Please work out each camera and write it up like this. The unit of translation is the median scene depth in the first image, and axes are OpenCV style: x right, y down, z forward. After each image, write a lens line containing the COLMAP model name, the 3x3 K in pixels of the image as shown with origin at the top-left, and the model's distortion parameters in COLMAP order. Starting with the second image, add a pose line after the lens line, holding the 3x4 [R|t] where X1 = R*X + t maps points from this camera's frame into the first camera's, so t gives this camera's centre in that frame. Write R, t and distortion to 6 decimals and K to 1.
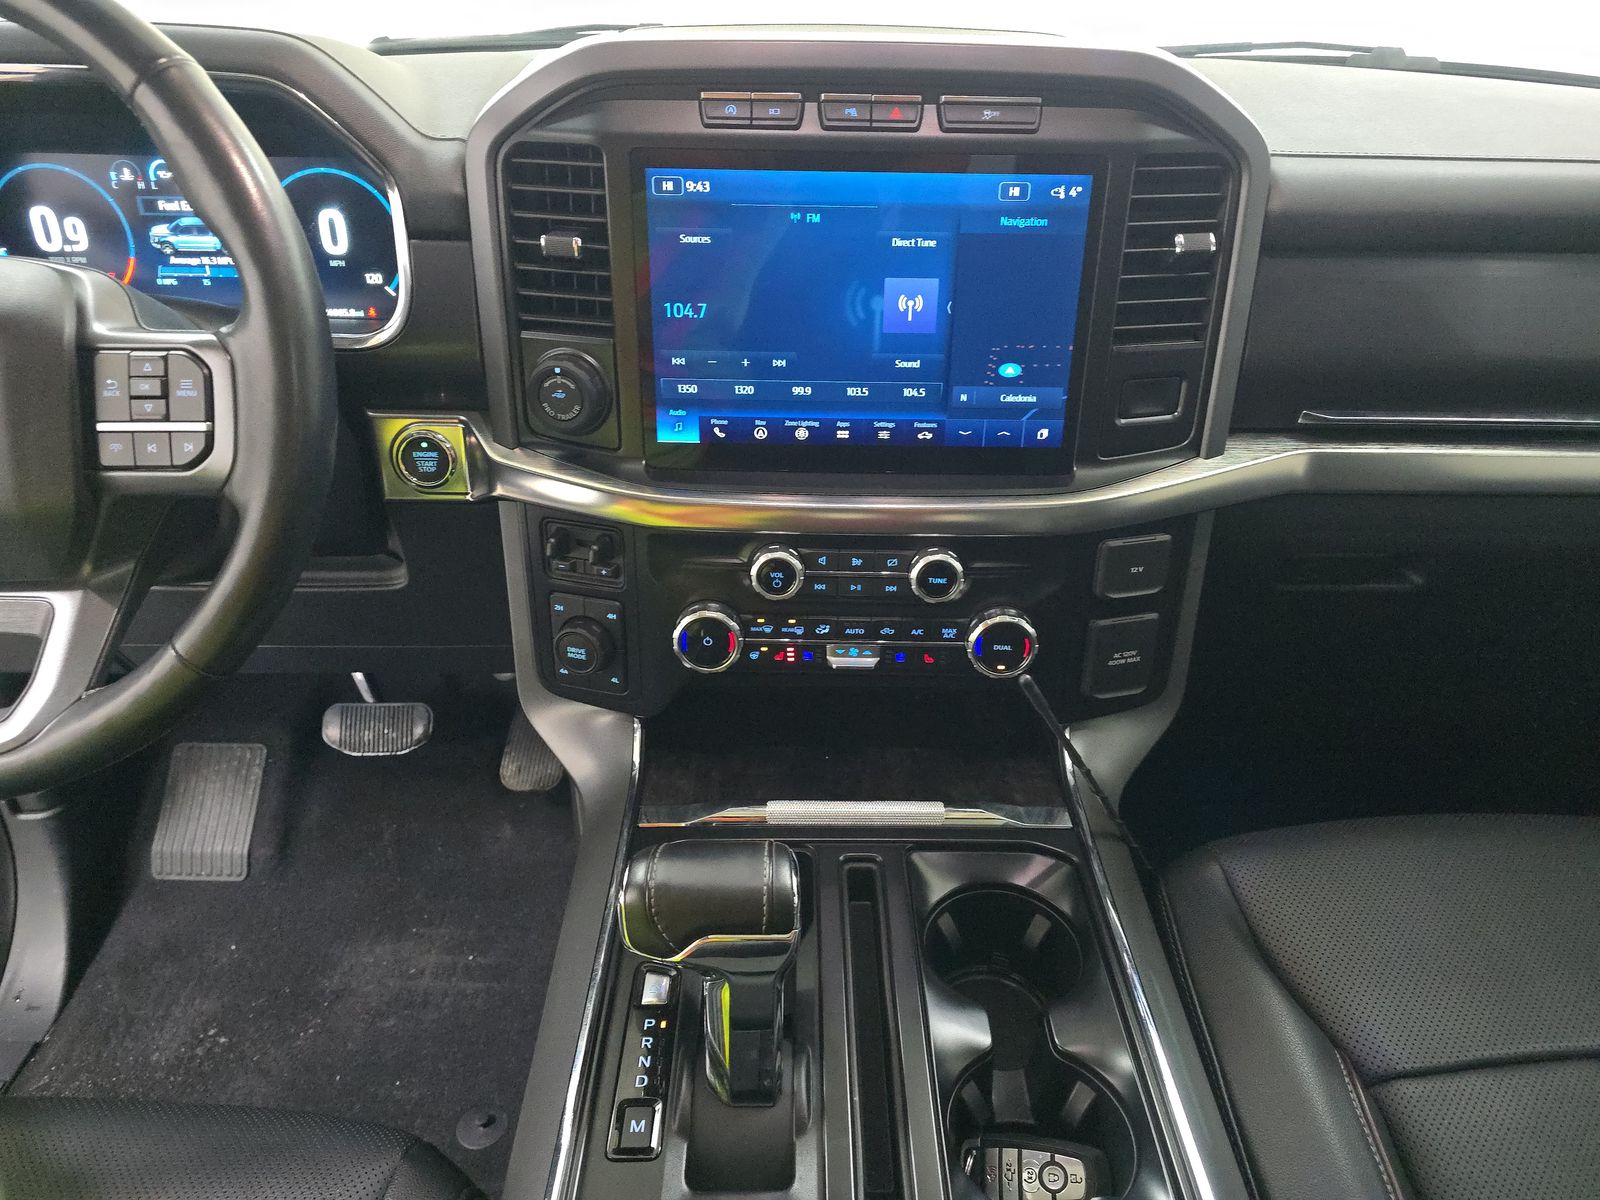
lens RADIAL K [[1091.4, 0, 823.7], [0, 1091.4, 595.0], [0, 0, 1]] dist [0.070297, -0.074503]
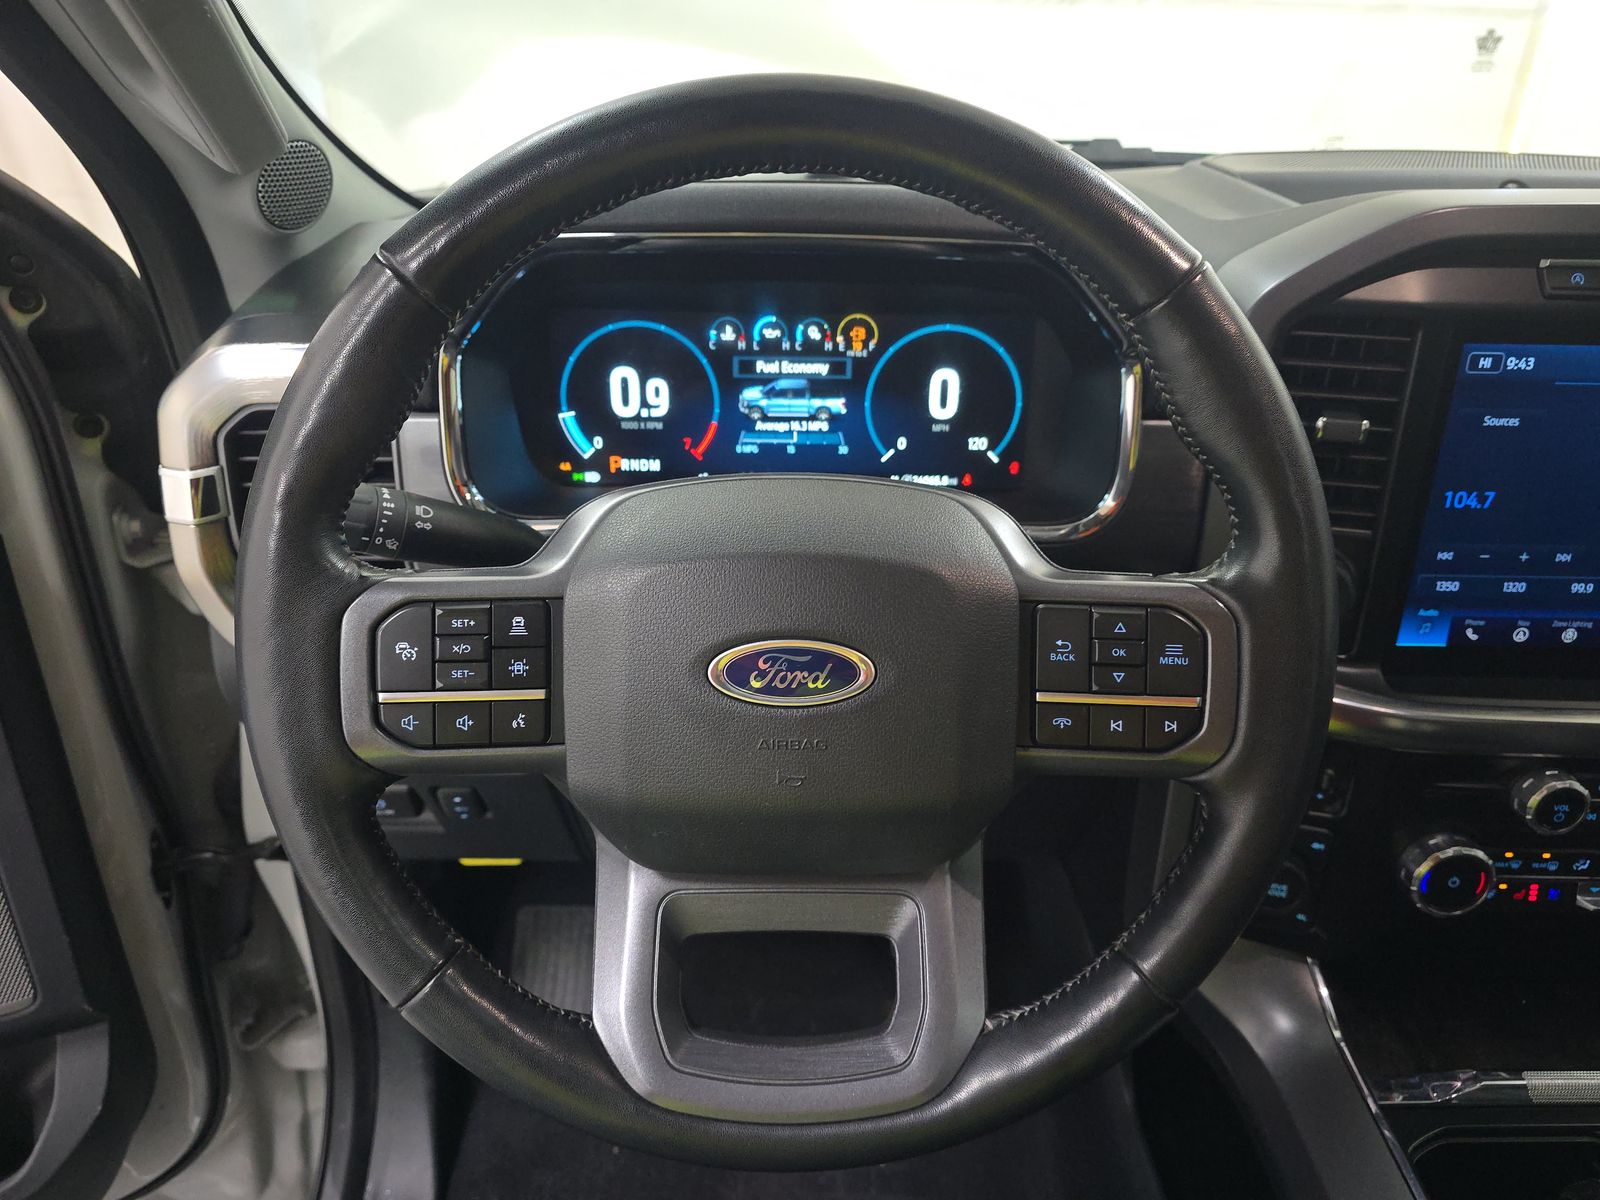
lens RADIAL K [[1091.4, 0, 823.7], [0, 1091.4, 595.0], [0, 0, 1]] dist [0.070297, -0.074503]
pose [[0.999820, -0.002488, 0.018819, -0.567024], [0.003289, 0.999084, -0.042664, -0.132463], [-0.018695, 0.042719, 0.998912, 0.134117]]
